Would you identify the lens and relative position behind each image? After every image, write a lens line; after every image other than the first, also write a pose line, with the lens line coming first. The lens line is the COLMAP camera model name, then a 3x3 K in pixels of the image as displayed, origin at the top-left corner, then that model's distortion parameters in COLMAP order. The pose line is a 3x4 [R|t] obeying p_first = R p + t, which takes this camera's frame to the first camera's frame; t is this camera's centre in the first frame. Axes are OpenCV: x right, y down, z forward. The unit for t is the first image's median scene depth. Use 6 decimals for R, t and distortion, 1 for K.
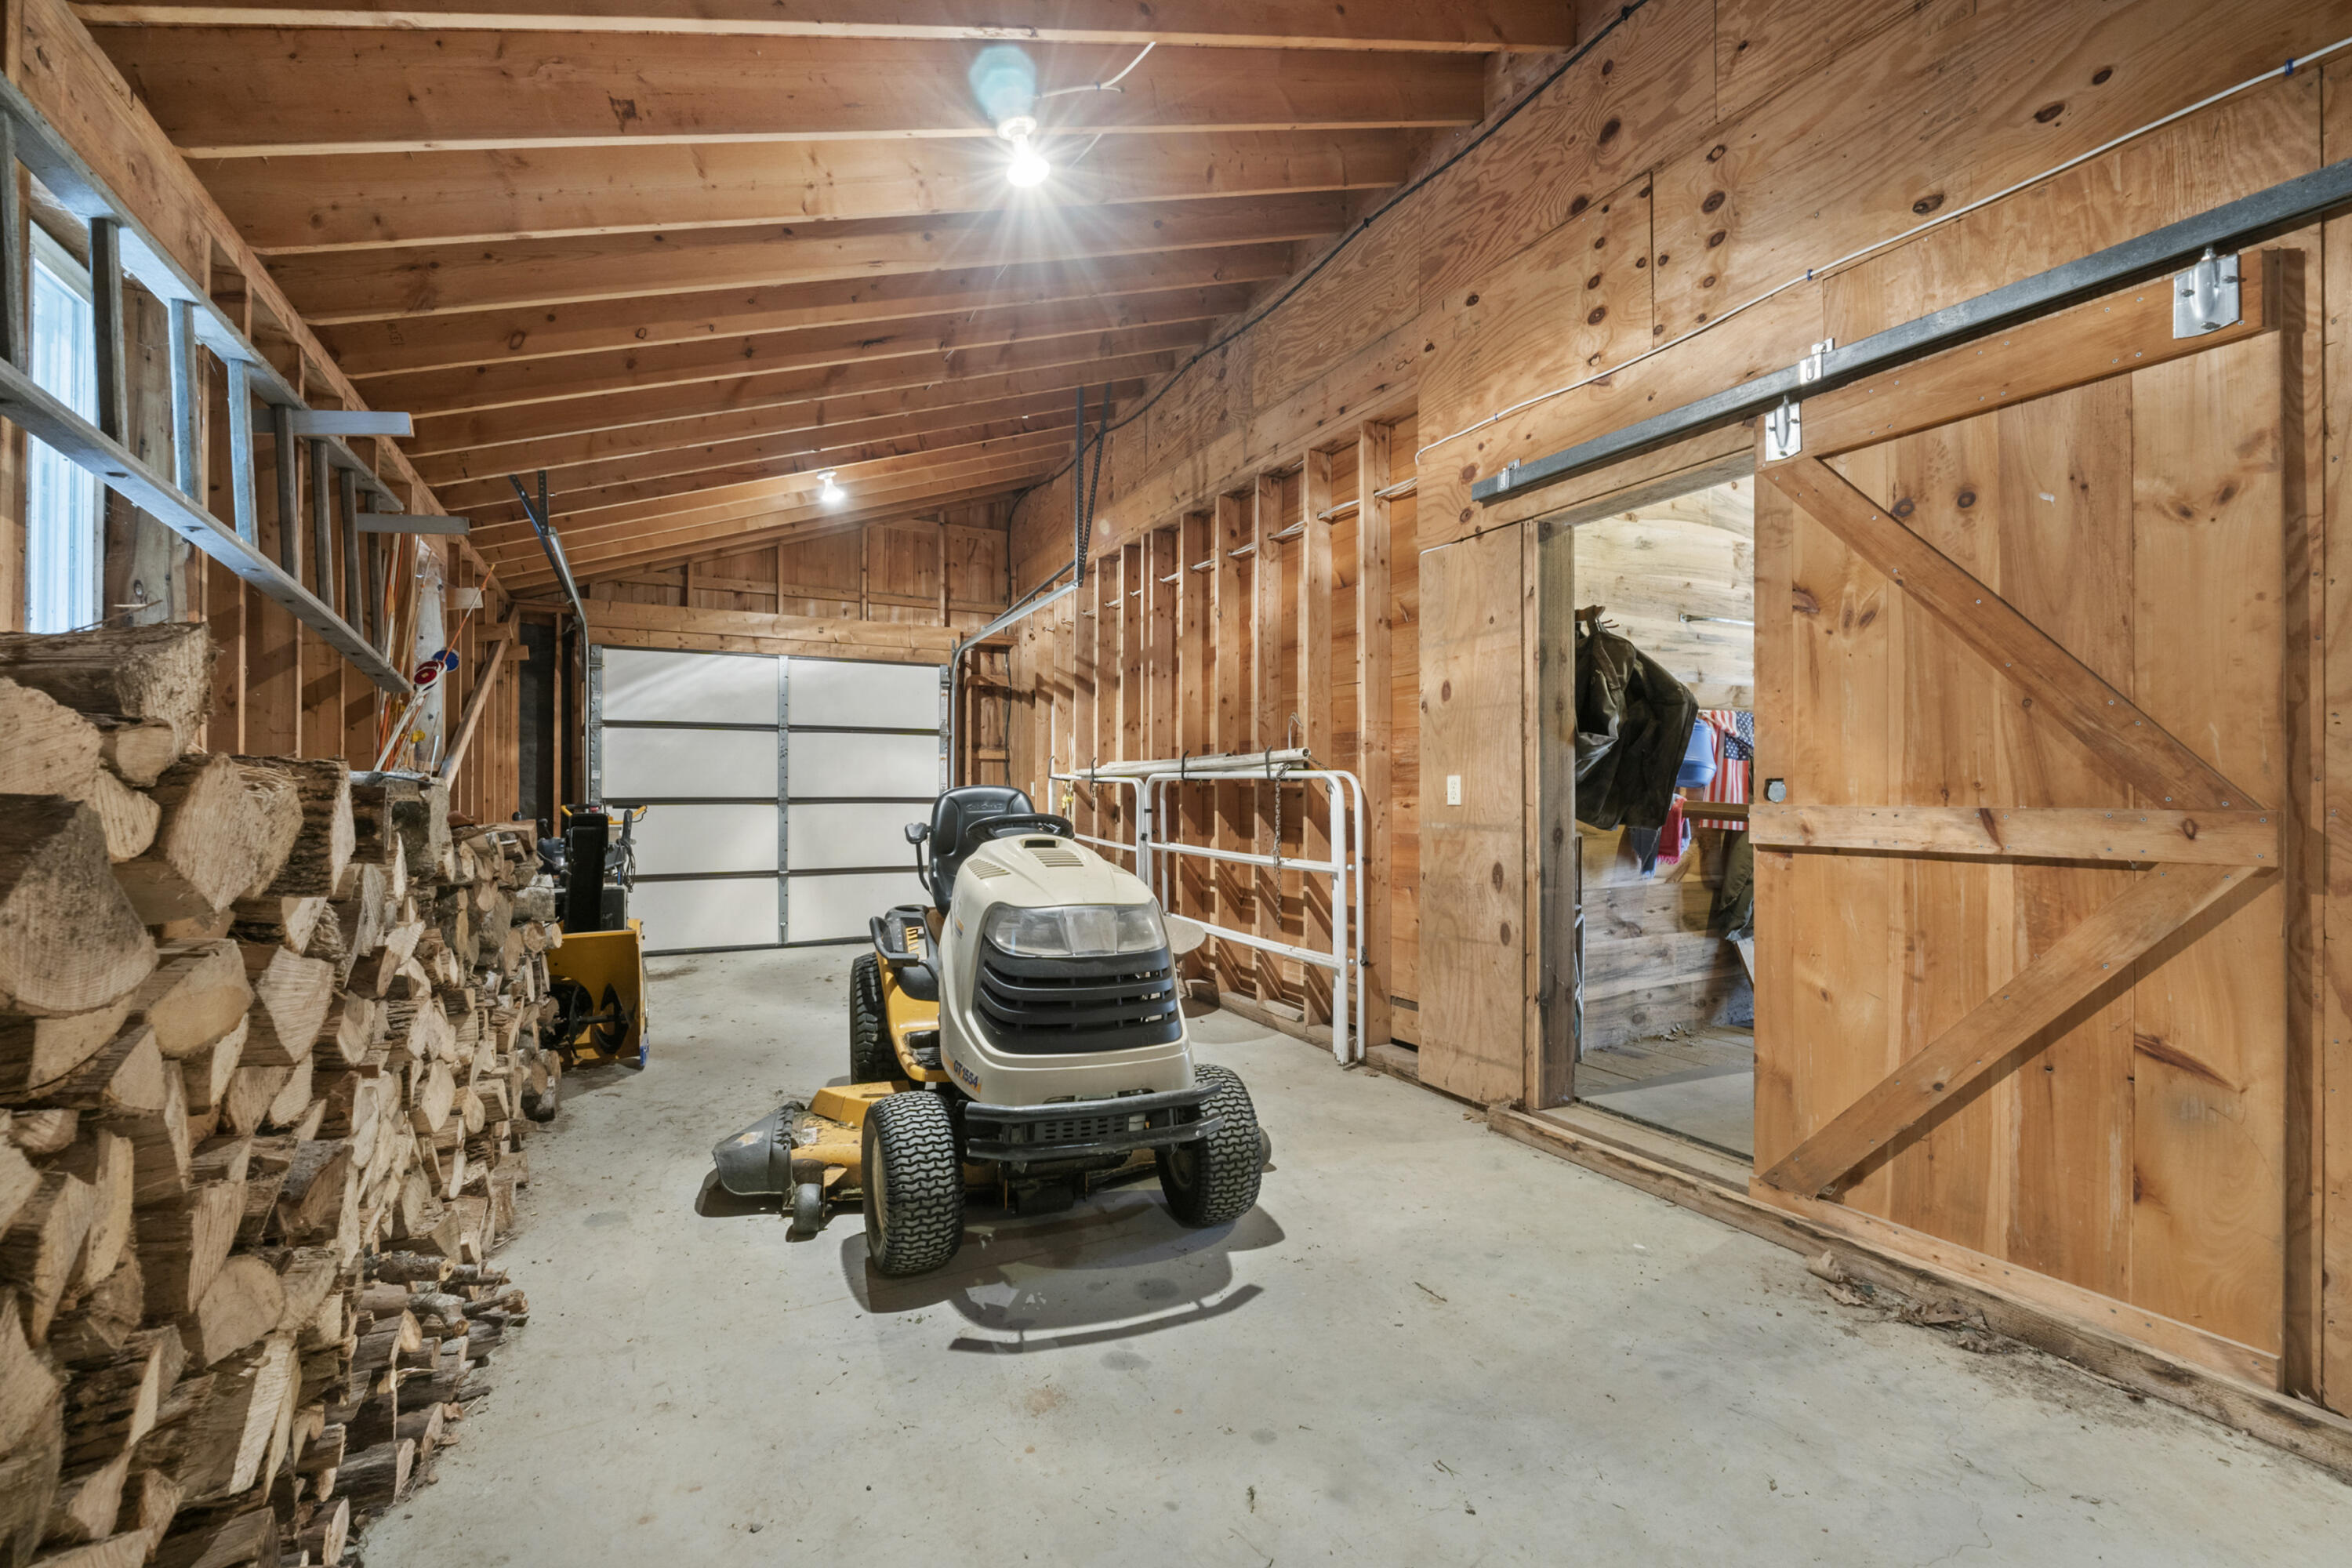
lens RADIAL K [[994.2, 0, 1178.7], [0, 994.2, 788.5], [0, 0, 1]] dist [-0.009473, 0.000938]
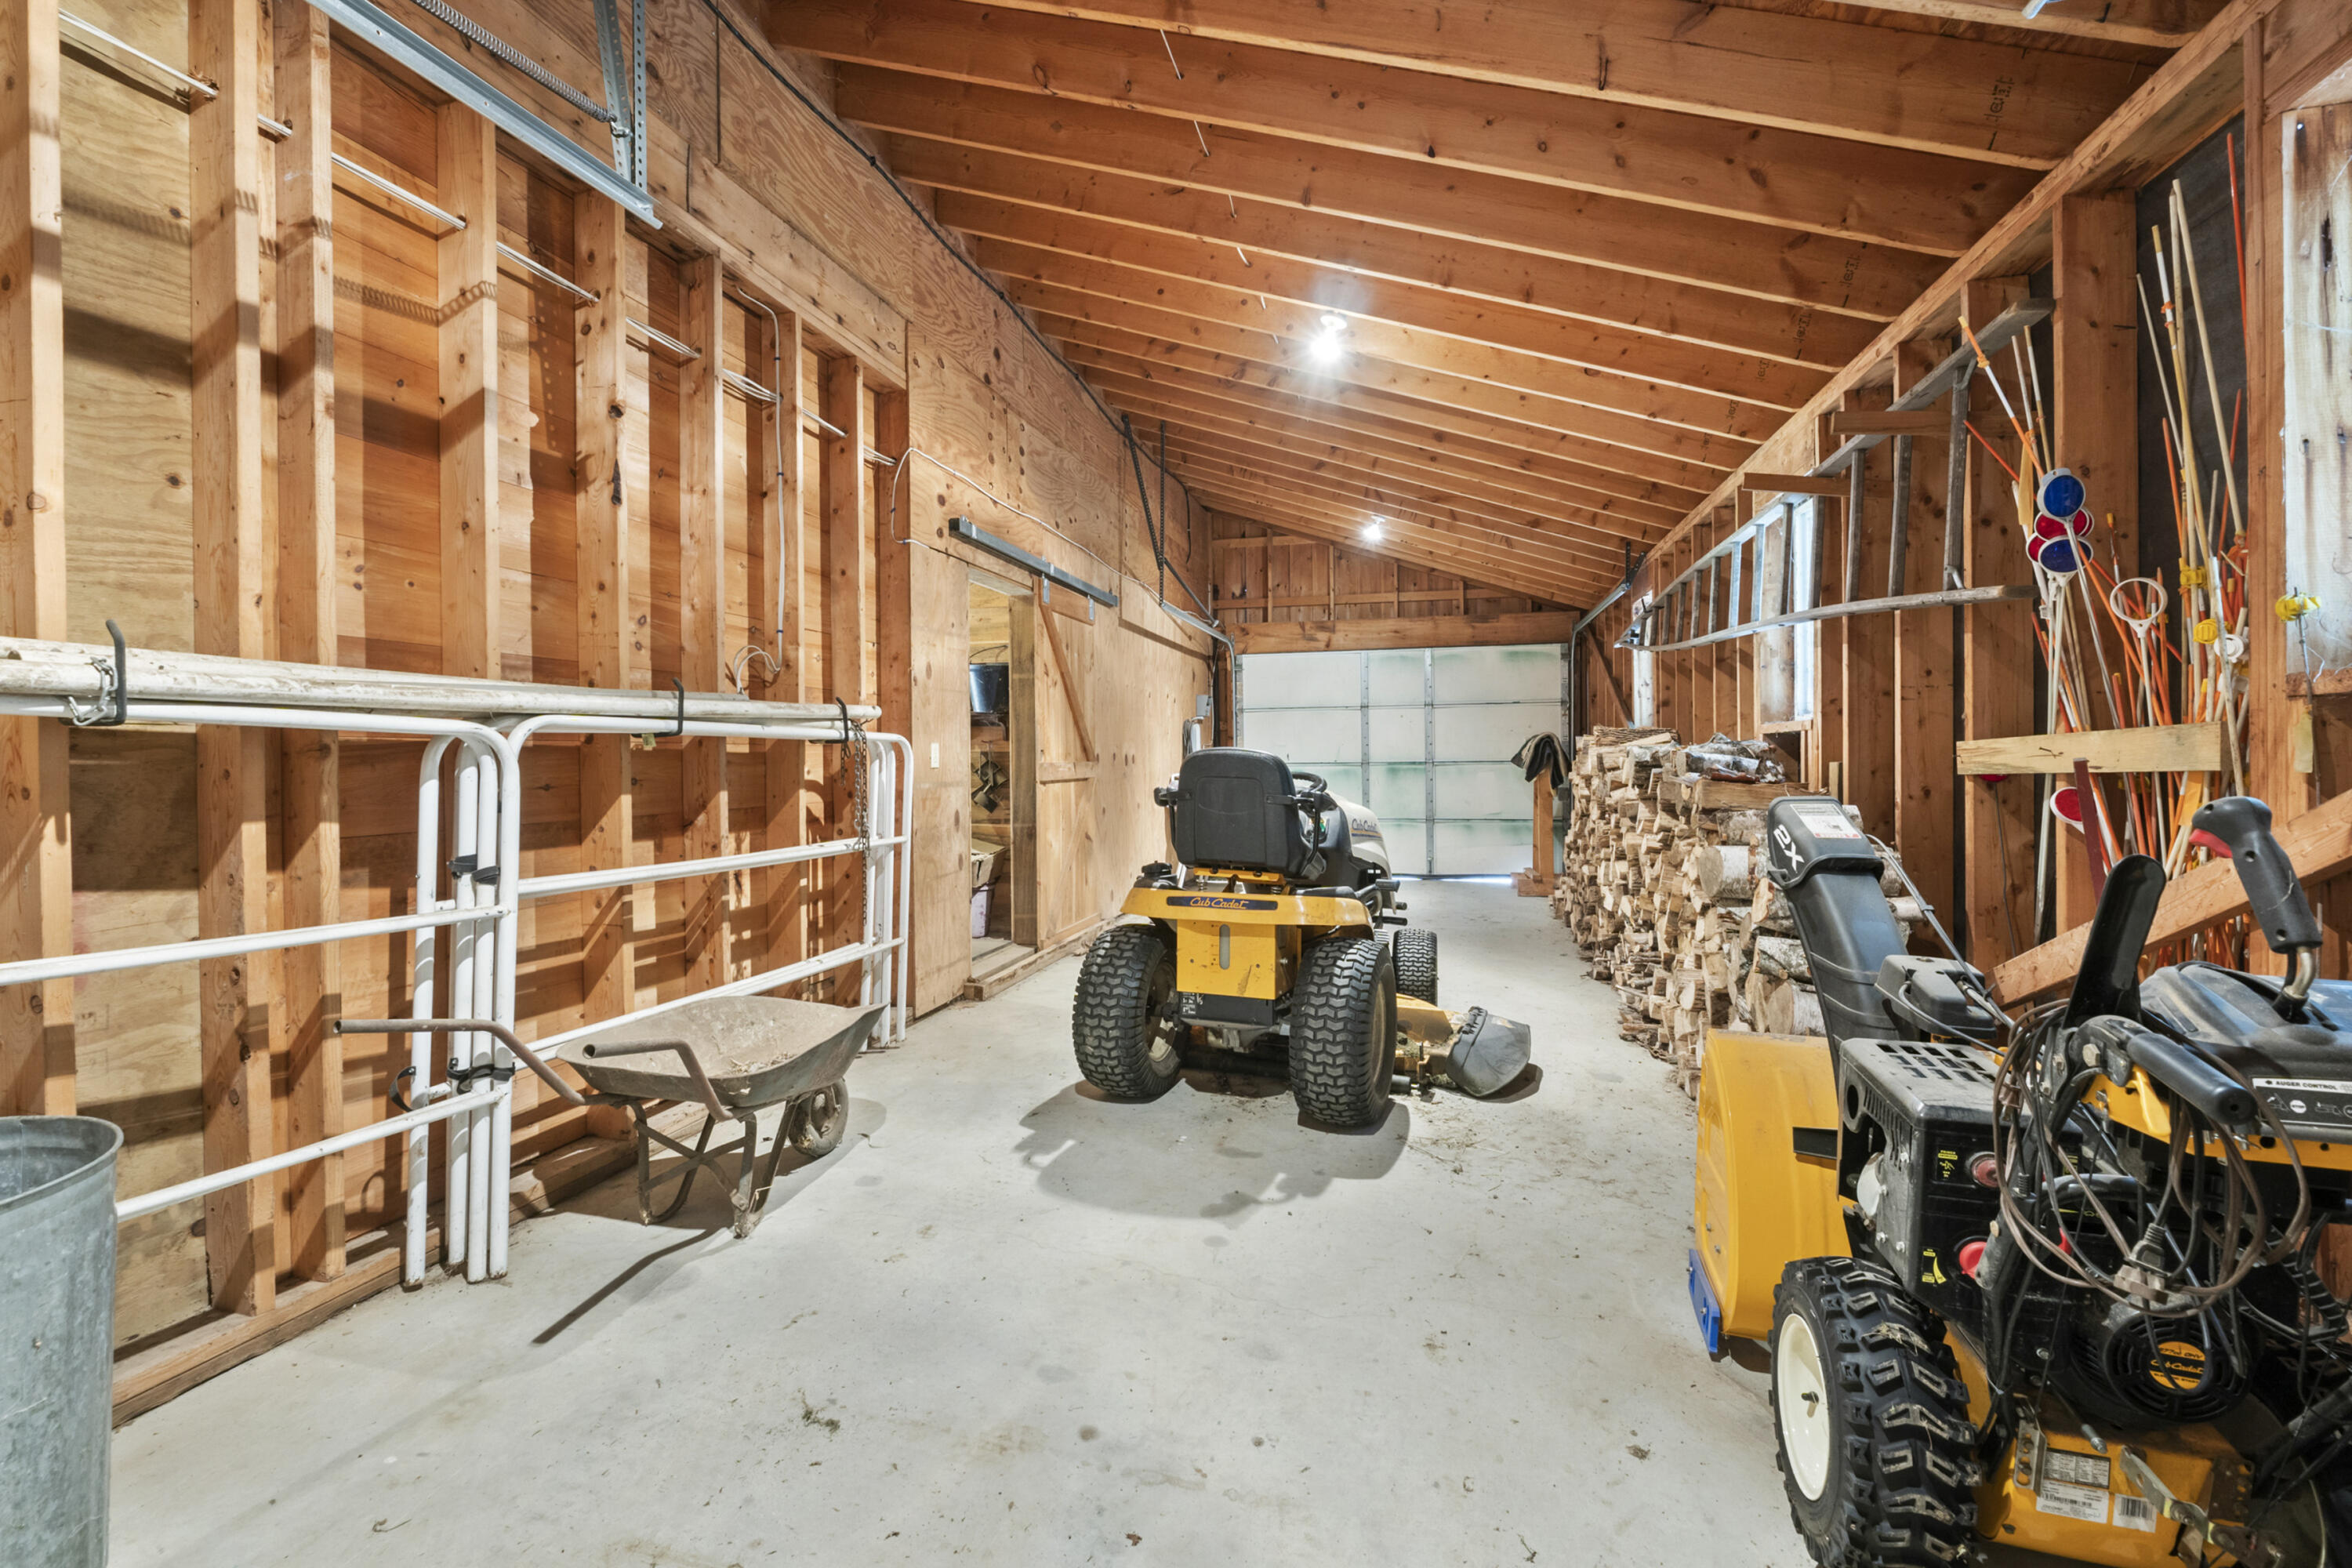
lens RADIAL K [[994.2, 0, 1174.5], [0, 994.2, 764.8], [0, 0, 1]] dist [-0.009473, 0.000938]
pose [[-0.737750, -0.001674, 0.675071, -0.640154], [0.003452, 0.999975, 0.006252, 0.005381], [-0.675065, 0.006942, -0.737726, 1.446339]]
